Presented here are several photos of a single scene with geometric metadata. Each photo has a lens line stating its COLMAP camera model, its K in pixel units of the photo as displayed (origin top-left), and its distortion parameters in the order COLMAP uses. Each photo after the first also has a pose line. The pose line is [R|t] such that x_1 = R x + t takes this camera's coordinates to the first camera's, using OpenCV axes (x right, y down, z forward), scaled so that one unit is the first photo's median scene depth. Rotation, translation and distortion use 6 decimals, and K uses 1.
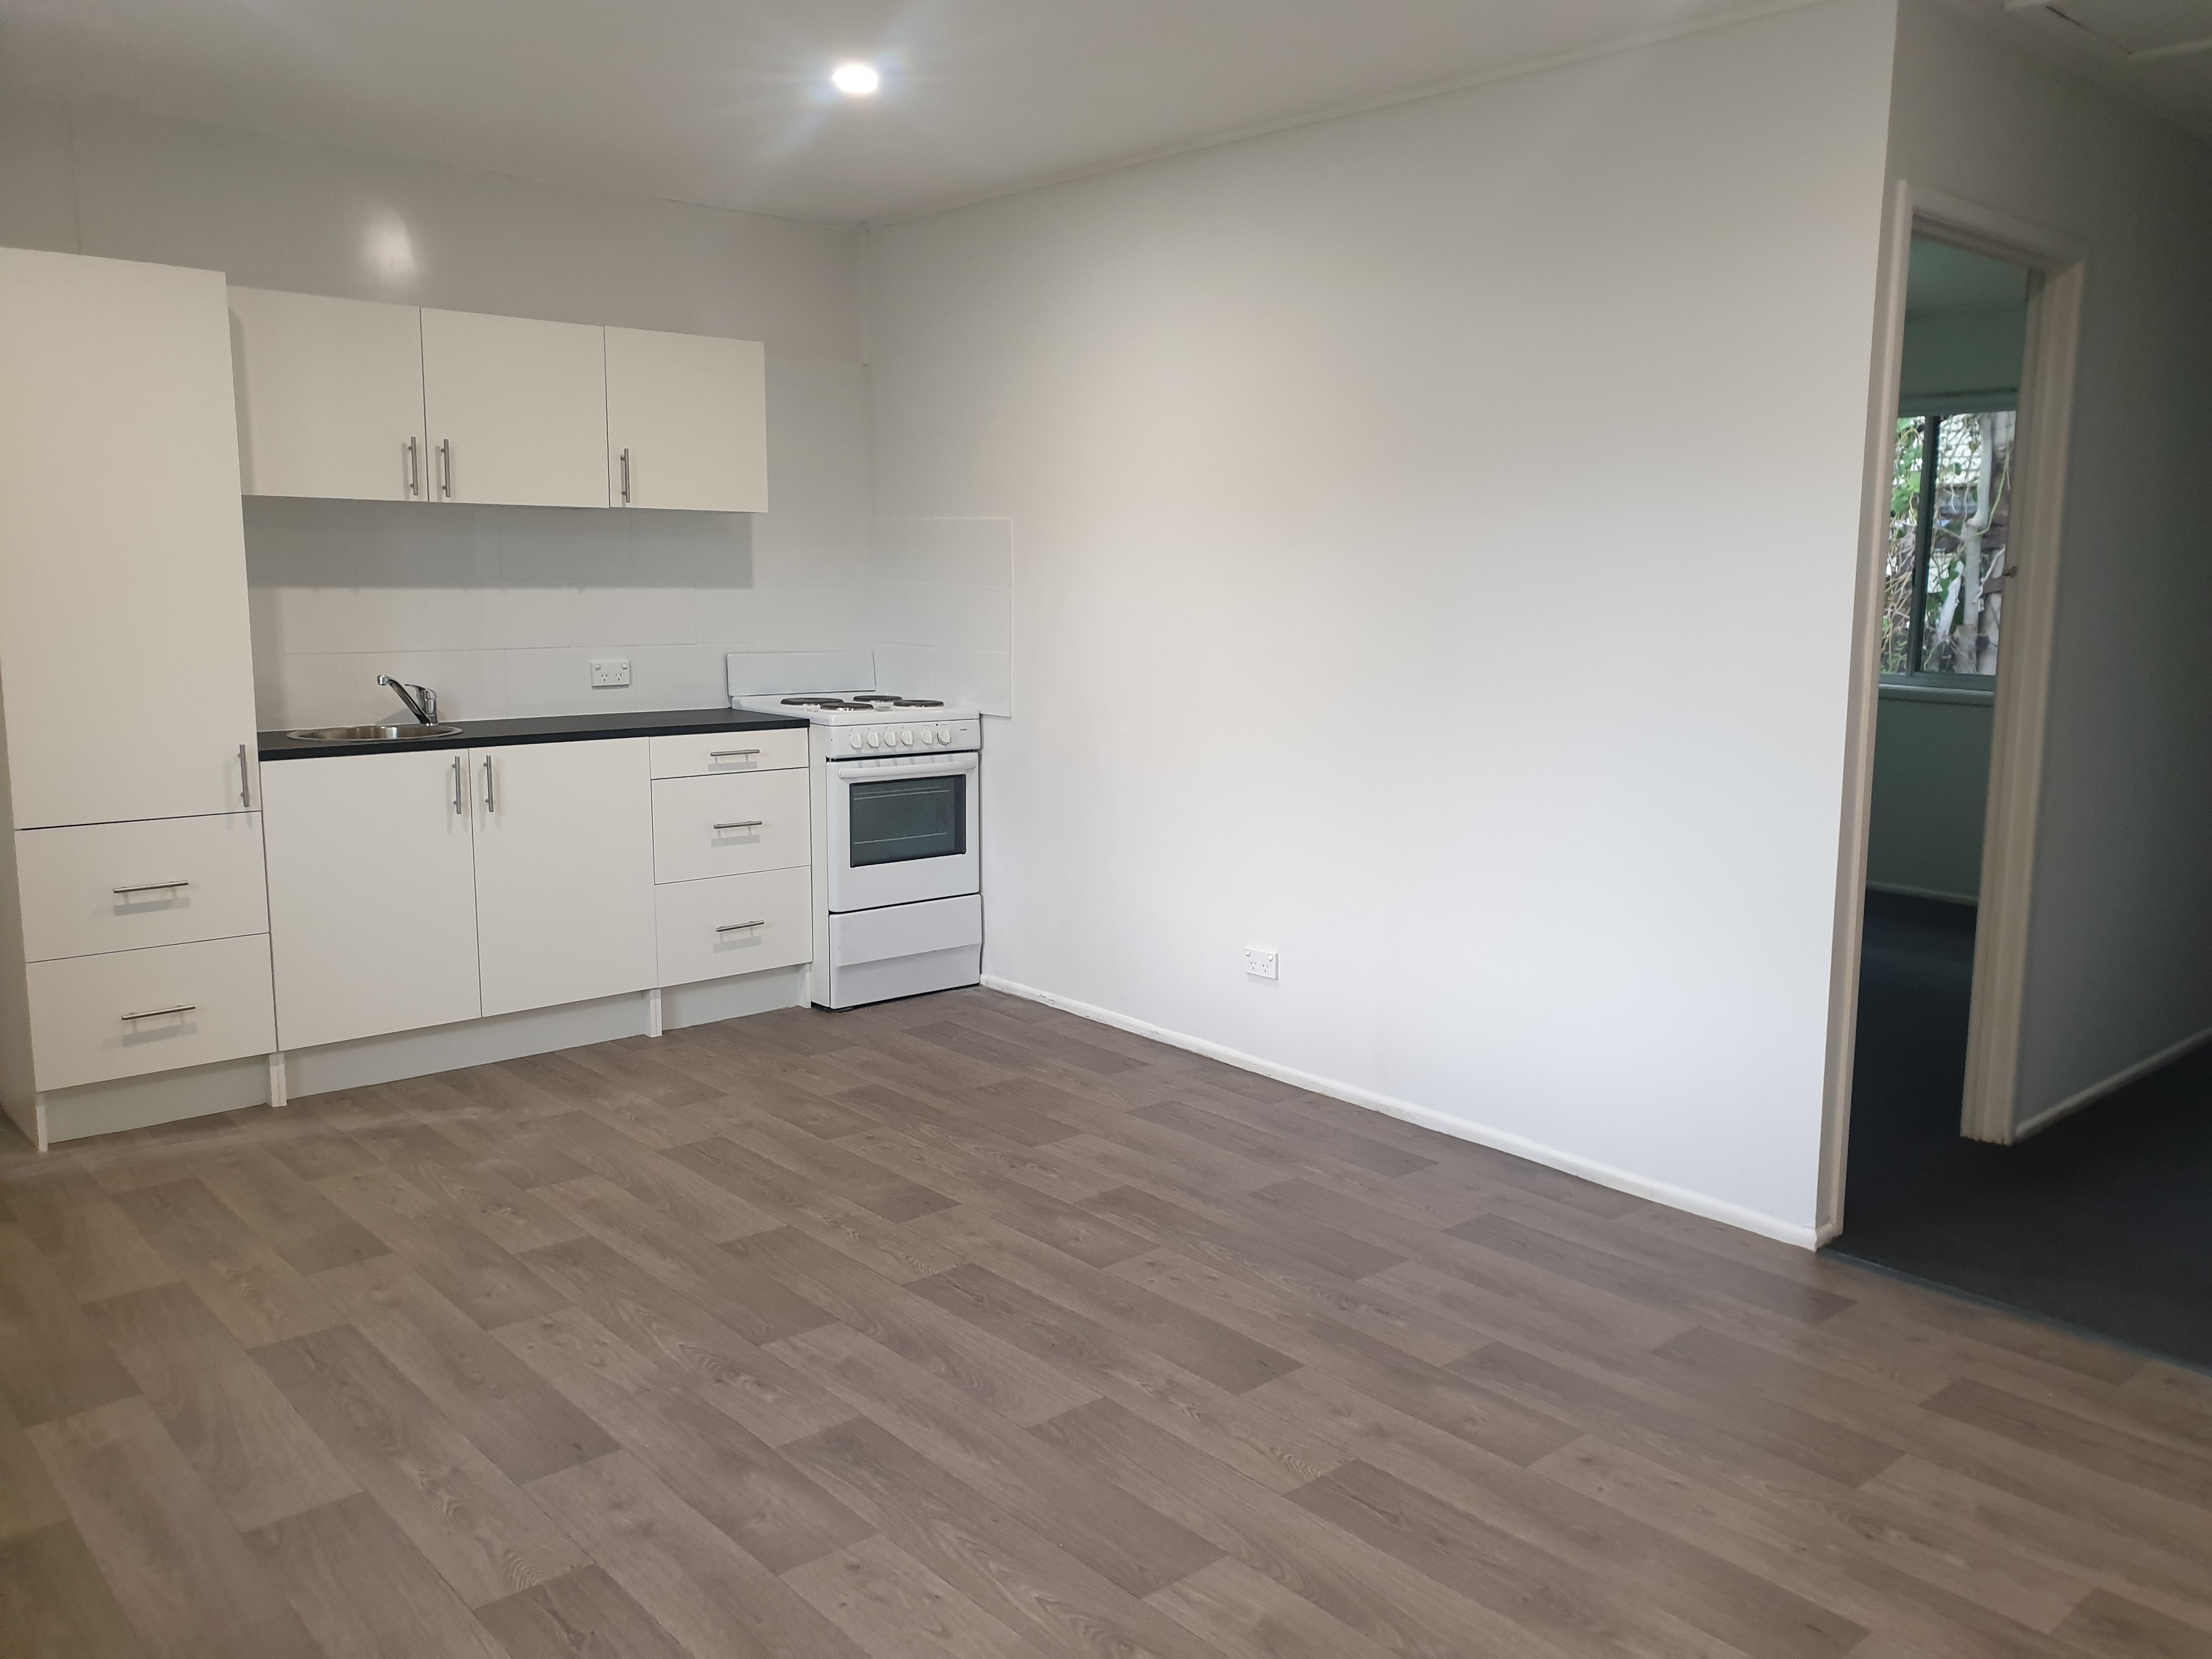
lens RADIAL K [[1702.2, 0, 1106.0], [0, 1702.2, 829.5], [0, 0, 1]] dist [-0.007094, 0.043733]
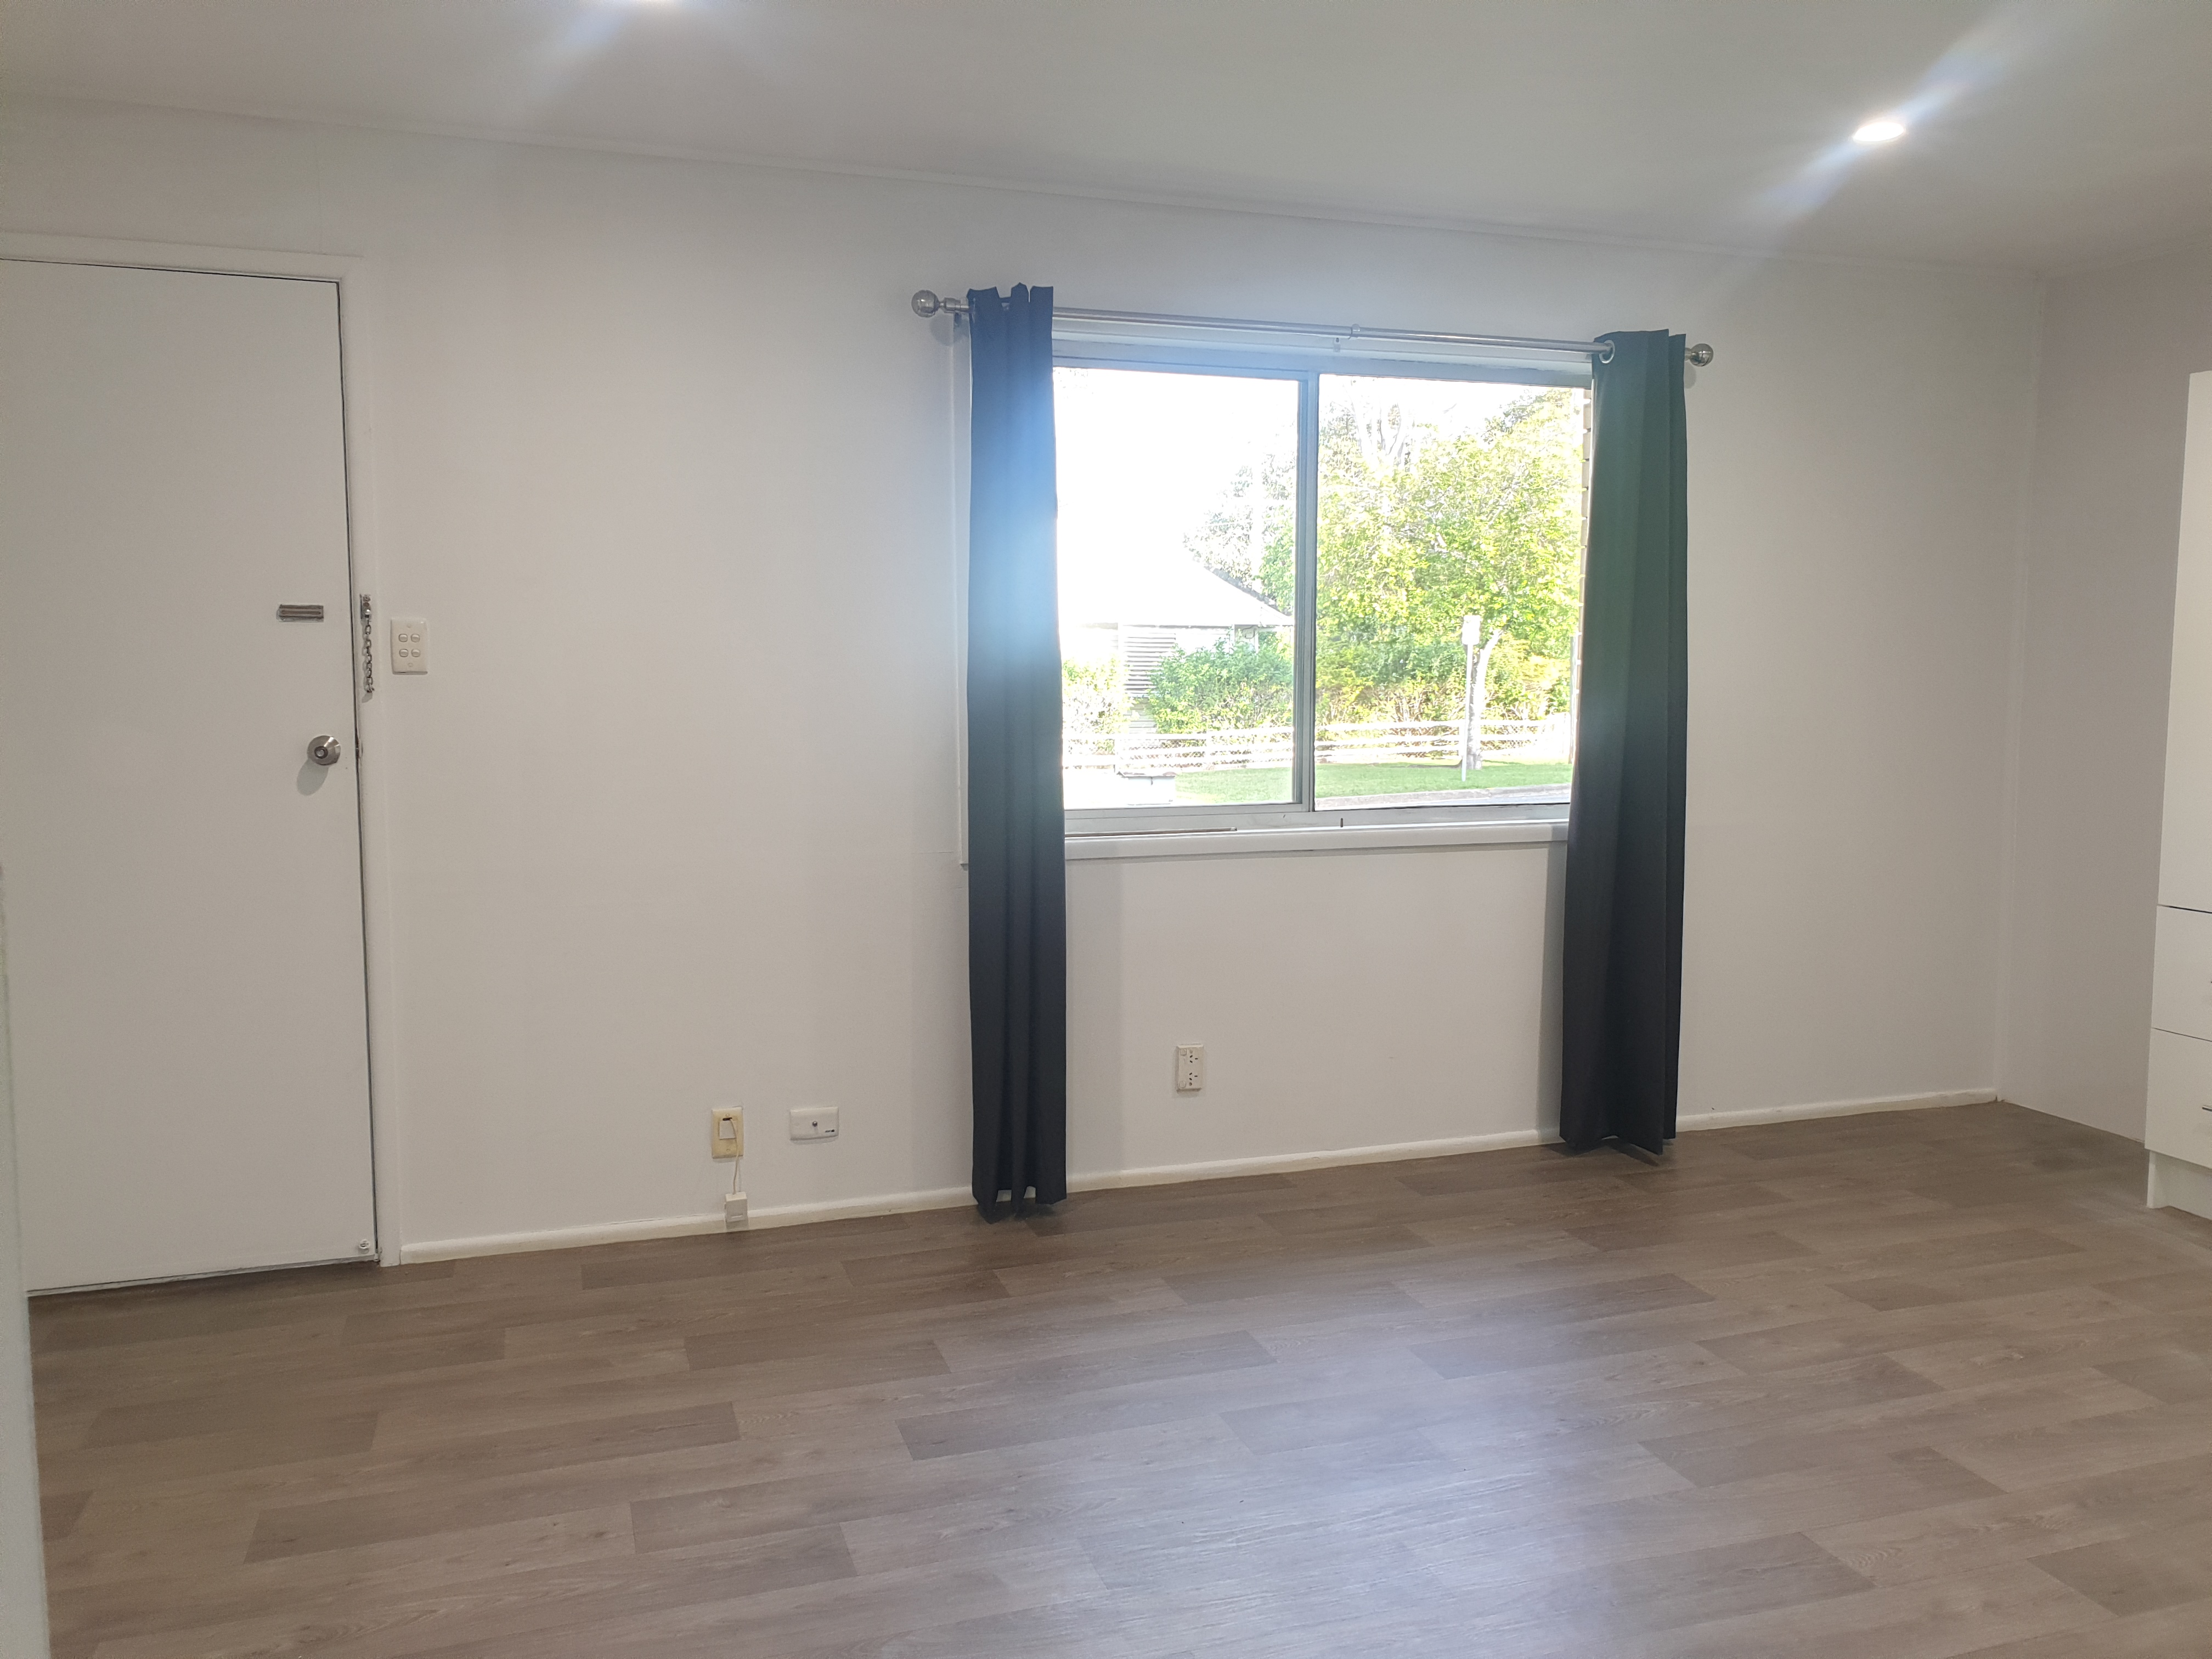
lens RADIAL K [[1702.2, 0, 1106.0], [0, 1702.2, 829.5], [0, 0, 1]] dist [-0.007094, 0.043733]
pose [[-0.416183, 0.072121, -0.906416, 0.481785], [-0.129792, 0.981930, 0.137724, -0.084570], [0.899970, 0.174964, -0.399302, 0.644257]]
